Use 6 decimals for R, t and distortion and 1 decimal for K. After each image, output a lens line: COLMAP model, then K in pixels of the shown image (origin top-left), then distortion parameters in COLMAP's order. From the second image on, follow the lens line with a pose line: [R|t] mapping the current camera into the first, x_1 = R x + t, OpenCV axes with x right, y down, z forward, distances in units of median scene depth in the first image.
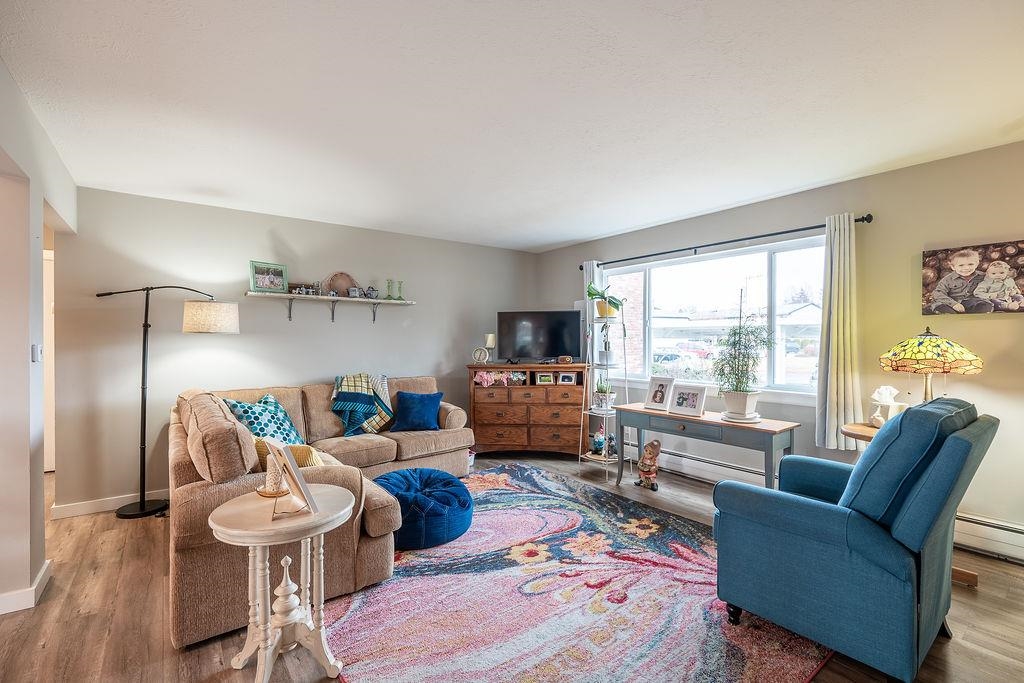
lens RADIAL K [[459.2, 0, 512.1], [0, 459.2, 339.9], [0, 0, 1]] dist [-0.009197, 0.001328]
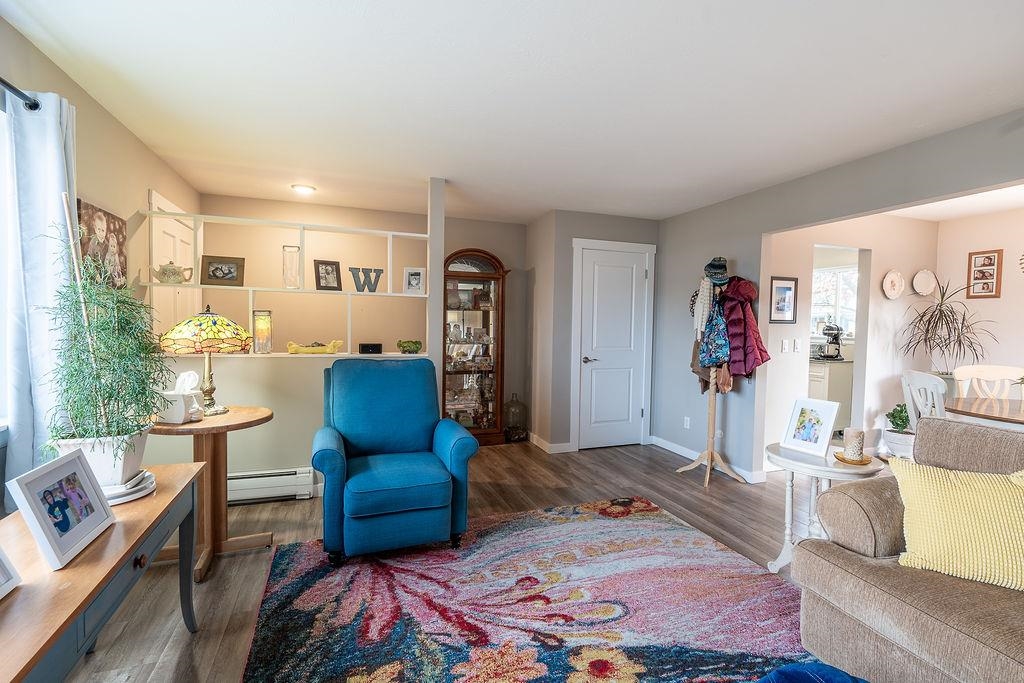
lens RADIAL K [[459.2, 0, 514.9], [0, 459.2, 343.5], [0, 0, 1]] dist [-0.009197, 0.001328]
pose [[-0.958135, -0.027874, 0.284958, -0.011466], [-0.015813, 0.998883, 0.044538, -0.000294], [-0.285881, 0.038167, -0.957505, 1.686284]]
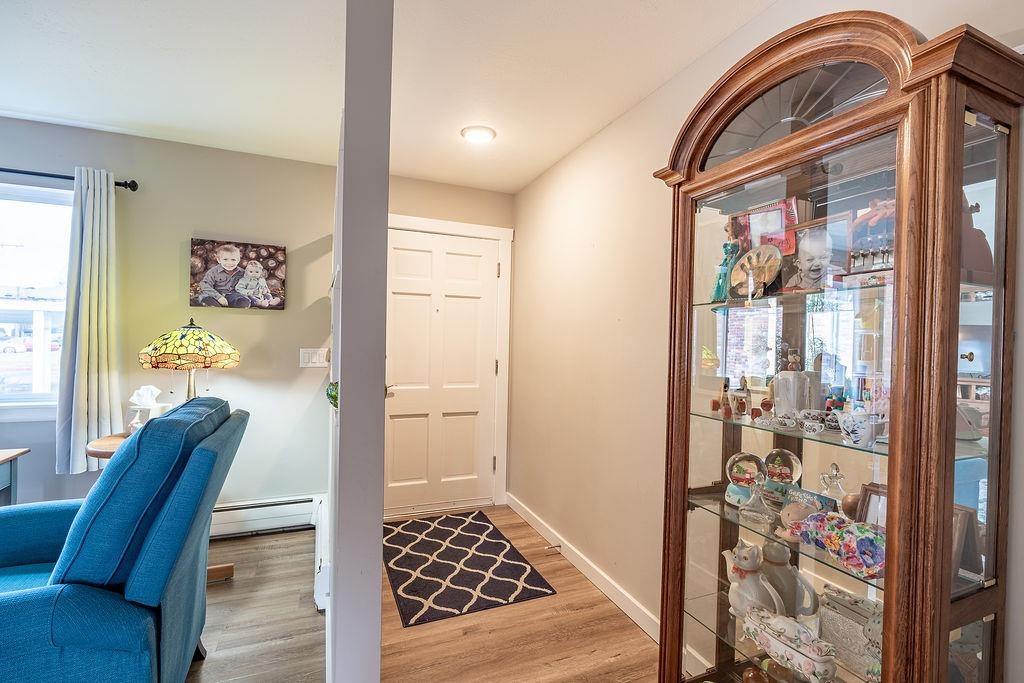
lens RADIAL K [[459.2, 0, 516.0], [0, 459.2, 341.6], [0, 0, 1]] dist [-0.009197, 0.001328]
pose [[0.242753, -0.002226, 0.970086, 0.164659], [-0.018614, 0.999803, 0.006952, -0.000204], [-0.969910, -0.019745, 0.242663, 0.131003]]
